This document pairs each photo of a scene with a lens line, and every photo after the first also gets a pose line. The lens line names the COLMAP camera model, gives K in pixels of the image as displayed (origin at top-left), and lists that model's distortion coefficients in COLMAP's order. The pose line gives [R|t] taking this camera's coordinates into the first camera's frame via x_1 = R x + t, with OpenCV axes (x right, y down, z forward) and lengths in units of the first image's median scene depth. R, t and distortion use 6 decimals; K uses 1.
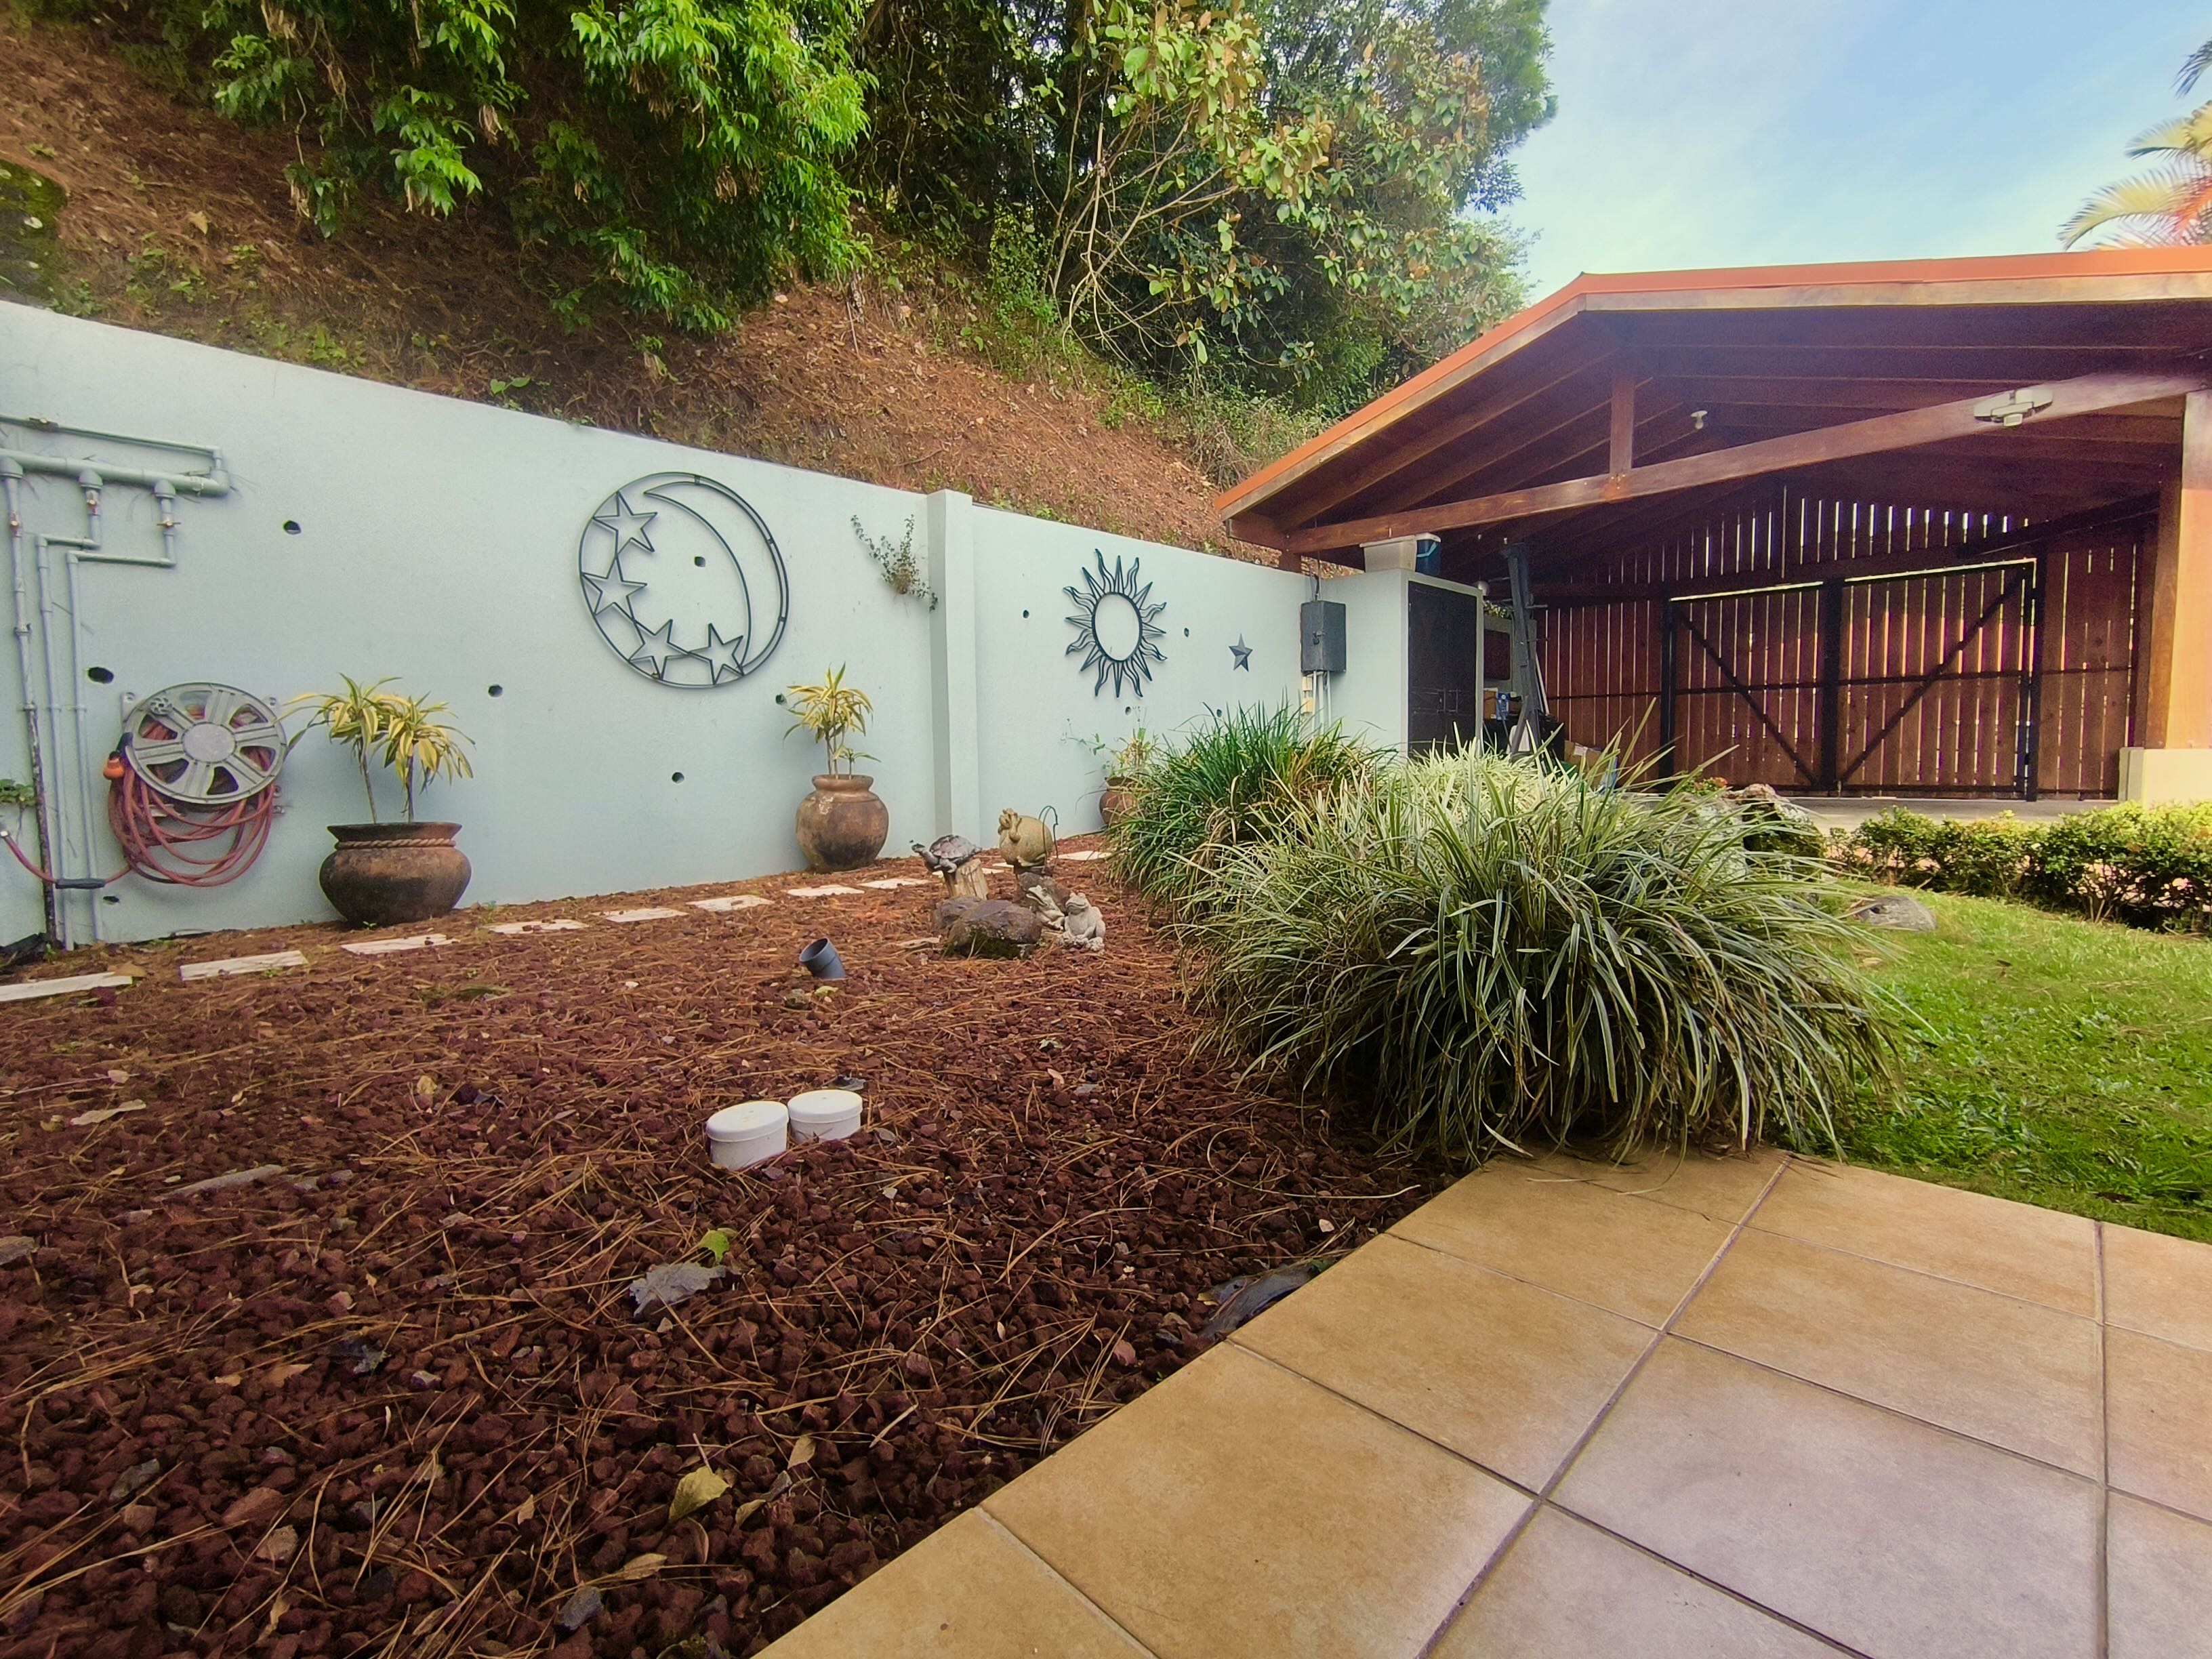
lens RADIAL K [[1021.2, 0, 1096.4], [0, 1021.2, 840.1], [0, 0, 1]] dist [-0.090648, 0.050246]
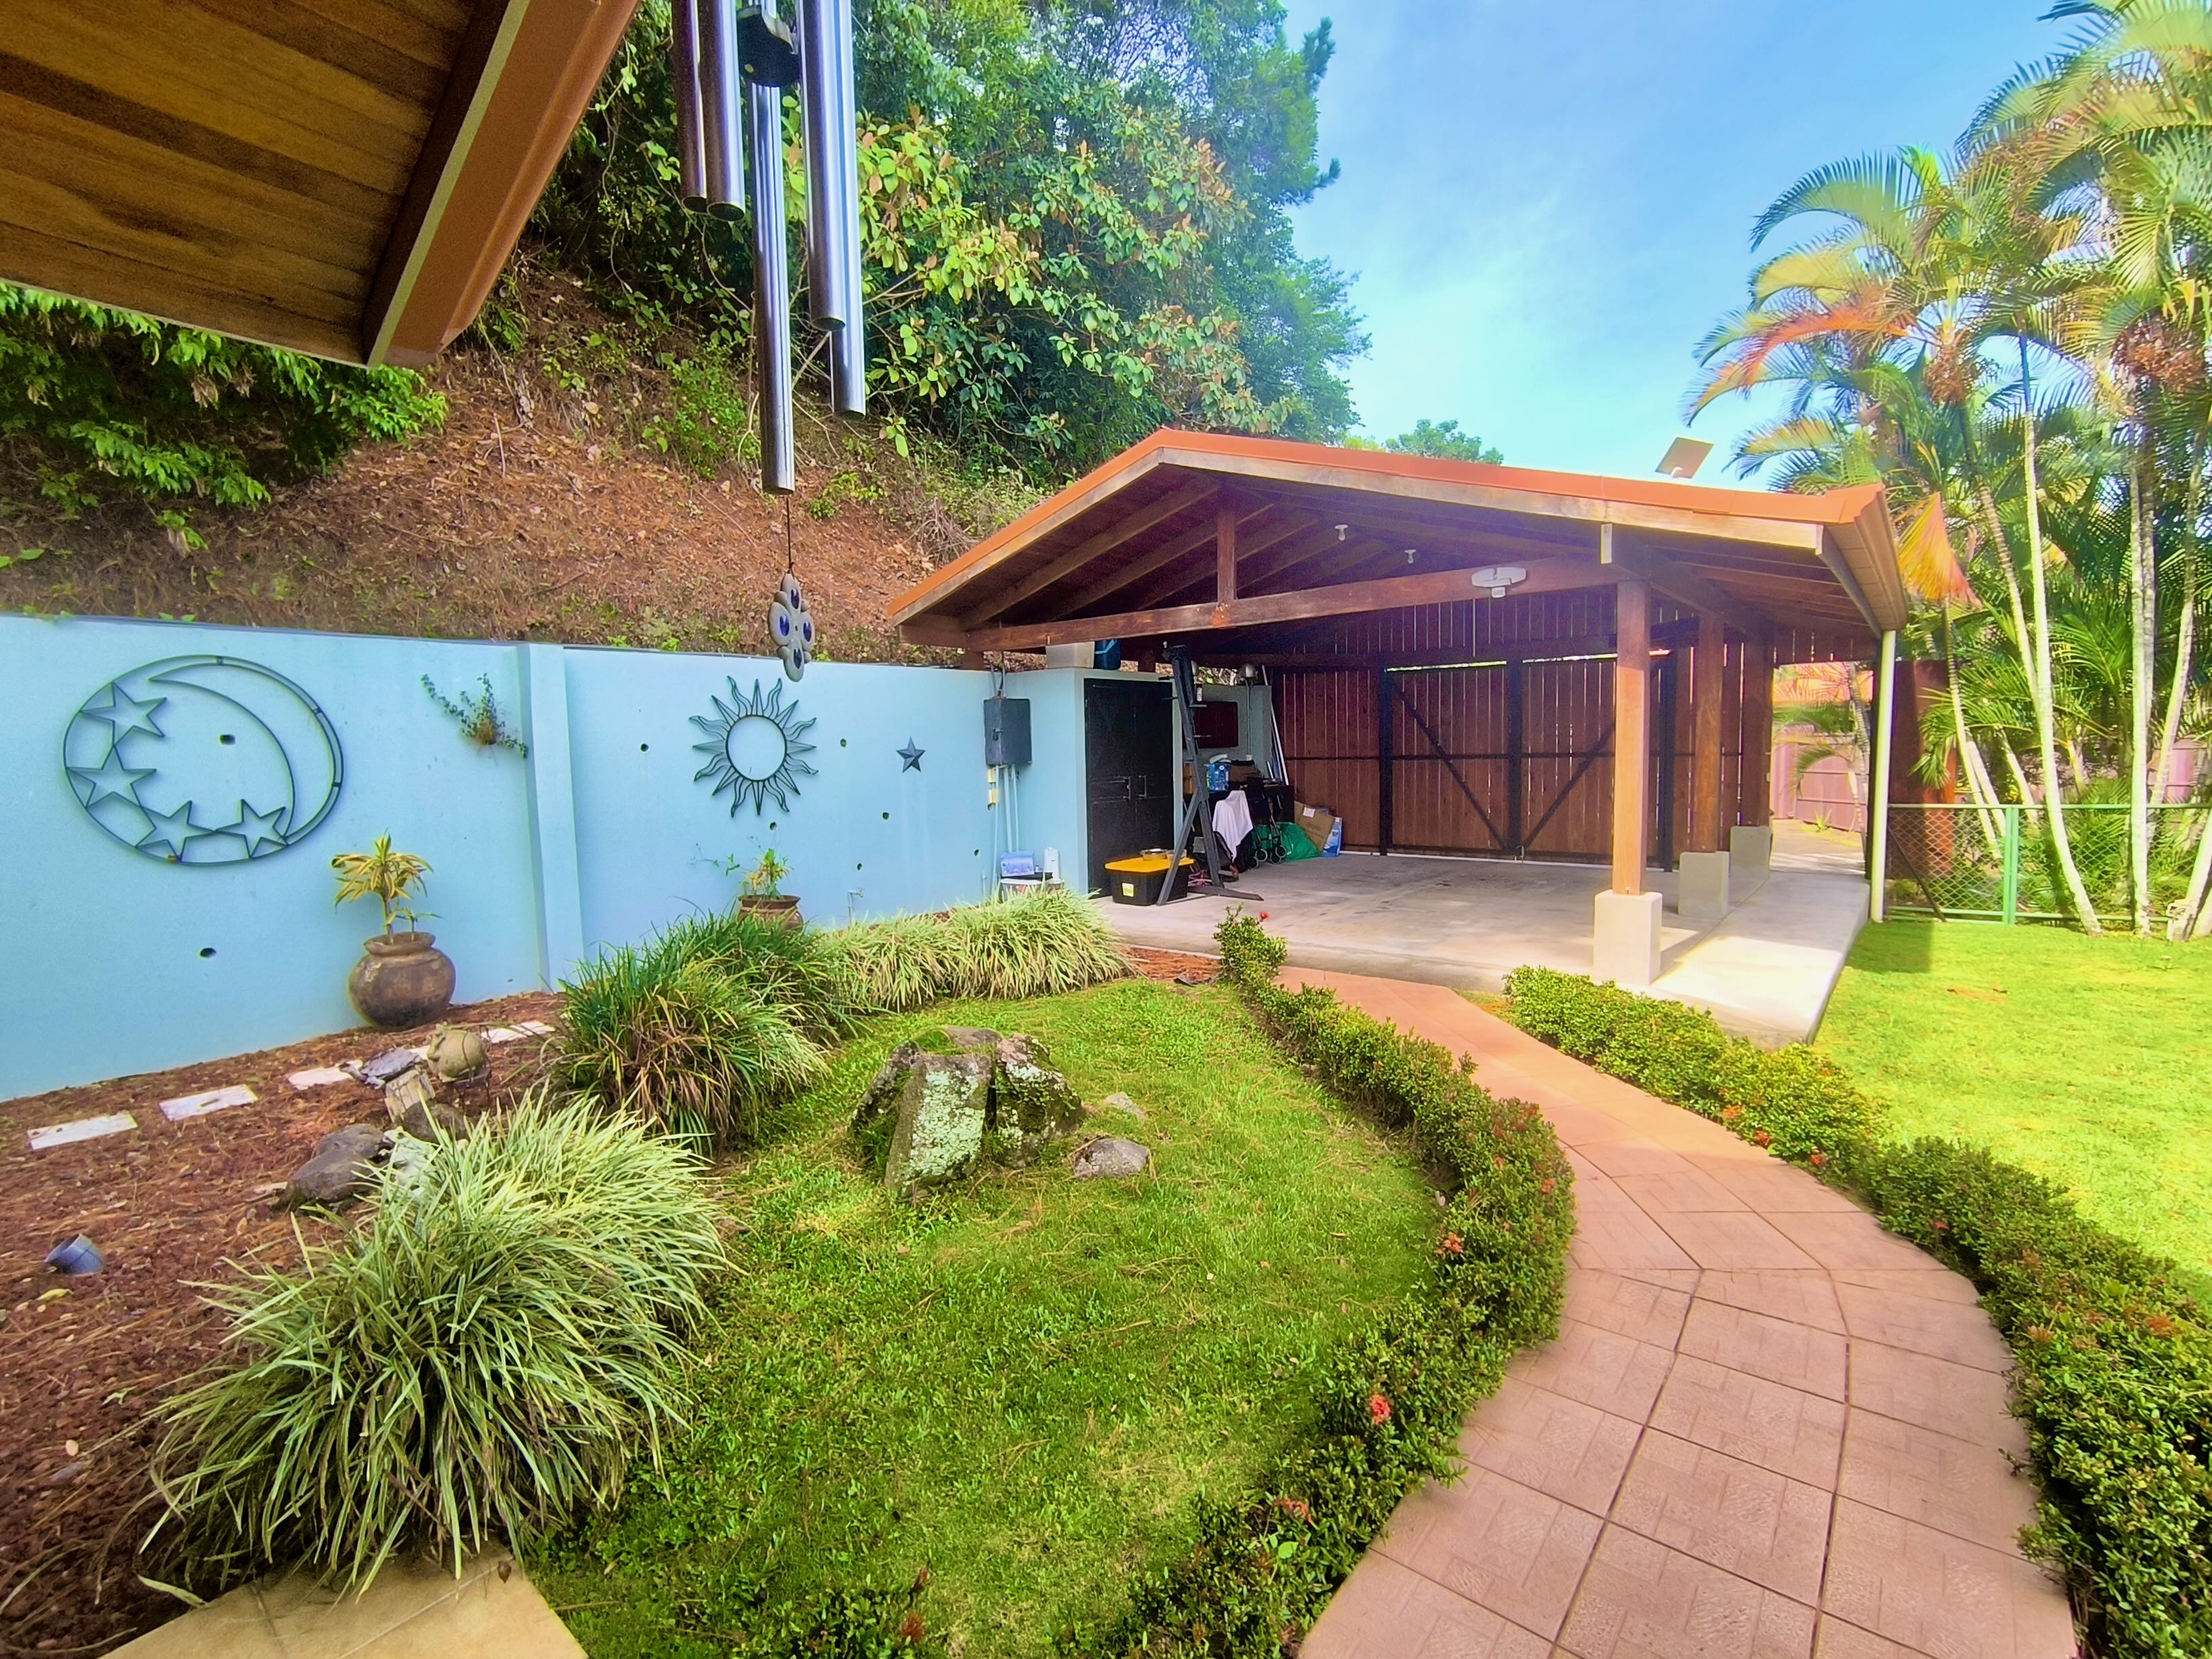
lens RADIAL K [[1012.6, 0, 1106.0], [0, 1012.6, 829.5], [0, 0, 1]] dist [-0.053471, 0.017069]
pose [[0.994190, -0.016082, 0.106430, 0.275968], [0.016884, 0.999835, -0.006642, -0.118984], [-0.106305, 0.008400, 0.994298, -0.059770]]
